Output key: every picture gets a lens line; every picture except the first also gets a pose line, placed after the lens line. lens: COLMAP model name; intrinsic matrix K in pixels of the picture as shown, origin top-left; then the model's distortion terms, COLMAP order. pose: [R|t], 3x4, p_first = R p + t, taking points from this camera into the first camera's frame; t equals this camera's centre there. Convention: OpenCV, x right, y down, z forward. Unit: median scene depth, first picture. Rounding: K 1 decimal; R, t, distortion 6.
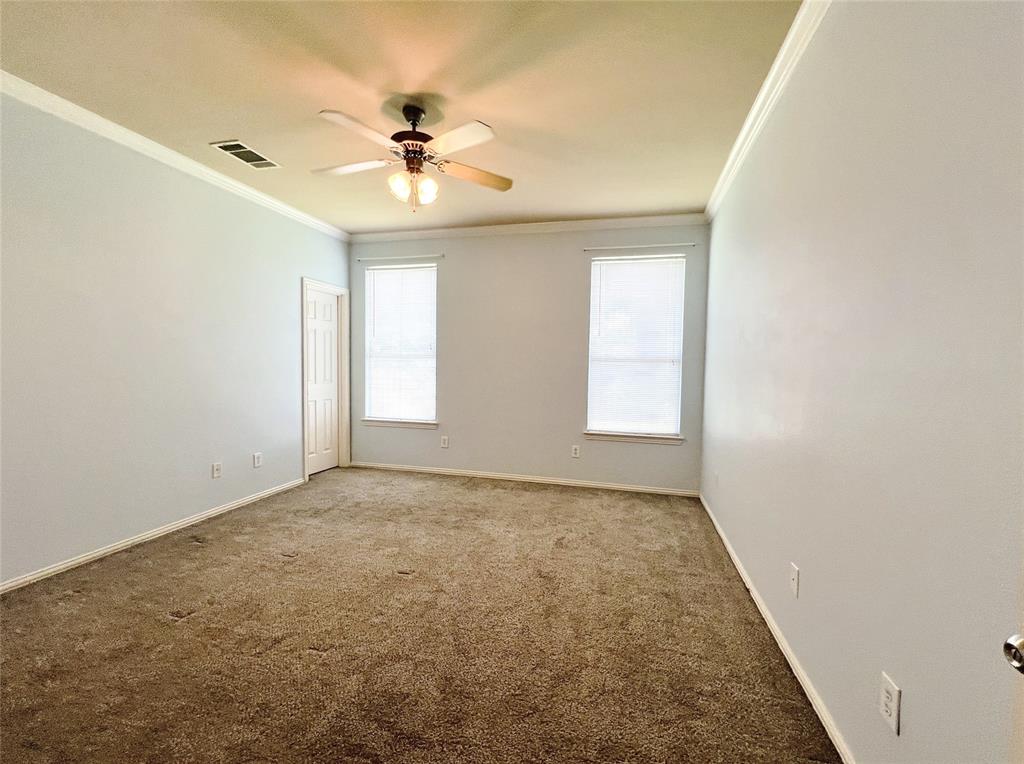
lens RADIAL K [[432.5, 0, 512.3], [0, 432.5, 382.7], [0, 0, 1]] dist [0.001809, 0.000432]
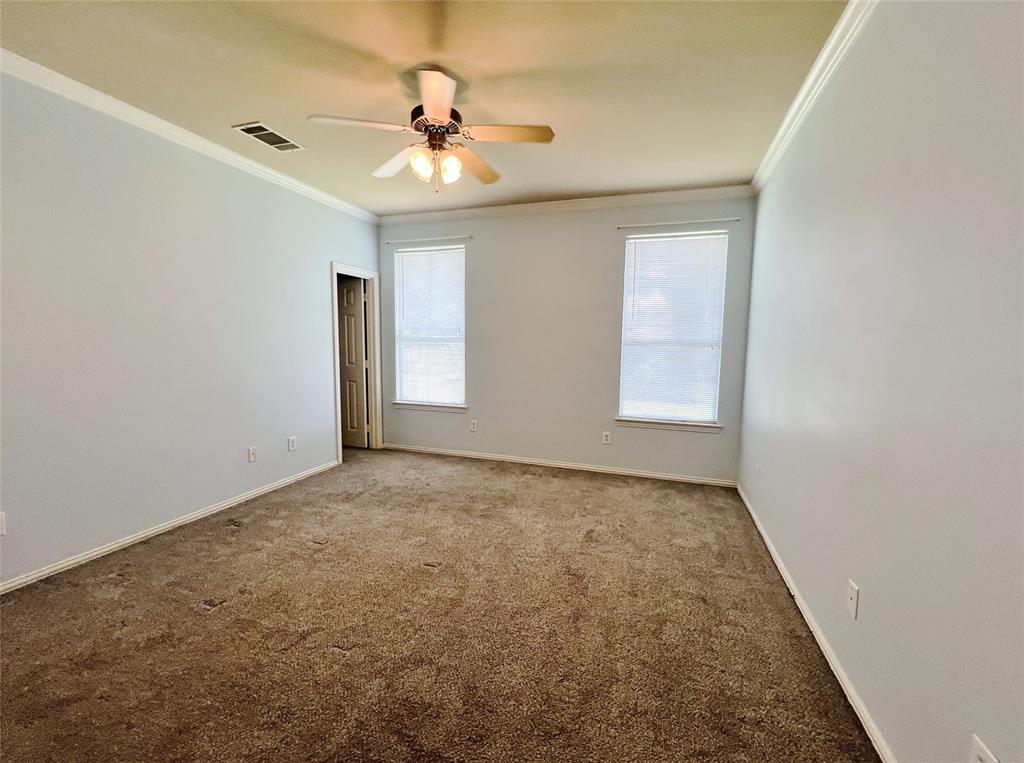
lens RADIAL K [[423.4, 0, 513.6], [0, 423.4, 382.1], [0, 0, 1]] dist [0.000897, 0.000144]
pose [[0.997556, 0.003995, -0.069755, 0.004146], [-0.000300, 0.998600, 0.052897, -0.022463], [0.069869, -0.052747, 0.996161, 0.051215]]
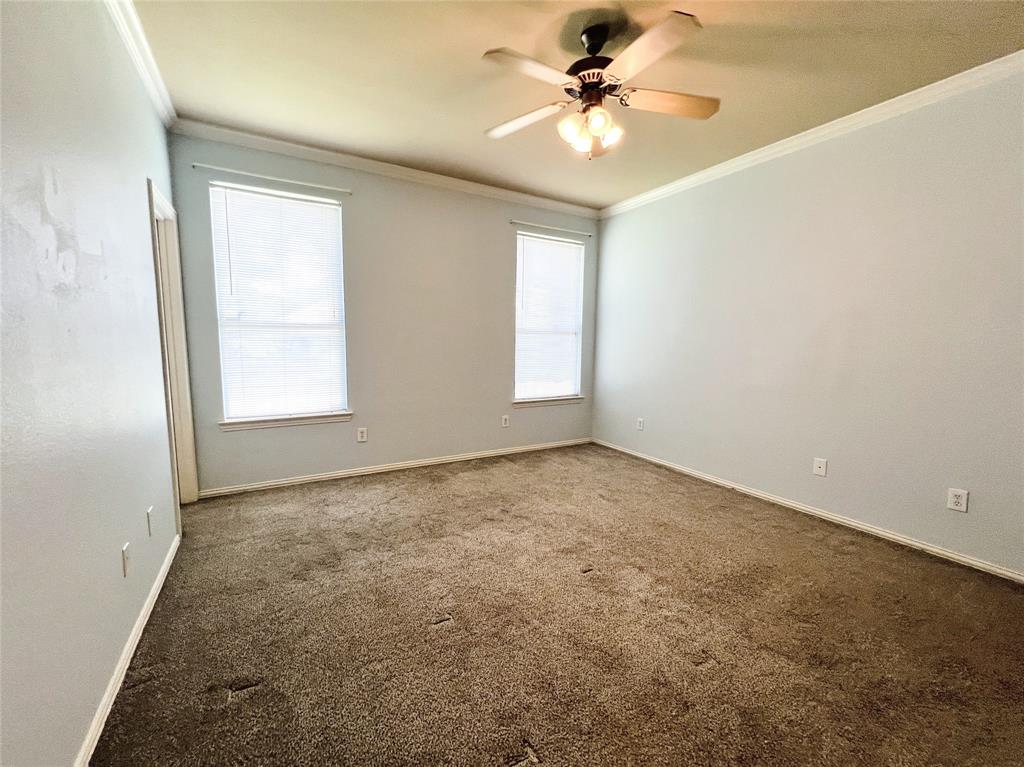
lens RADIAL K [[418.4, 0, 516.0], [0, 418.4, 385.4], [0, 0, 1]] dist [0.000526, 0.000244]
pose [[0.711781, -0.087514, 0.696928, -0.689347], [0.029037, 0.995026, 0.095292, -0.027252], [-0.701801, -0.047590, 0.710782, 0.364918]]
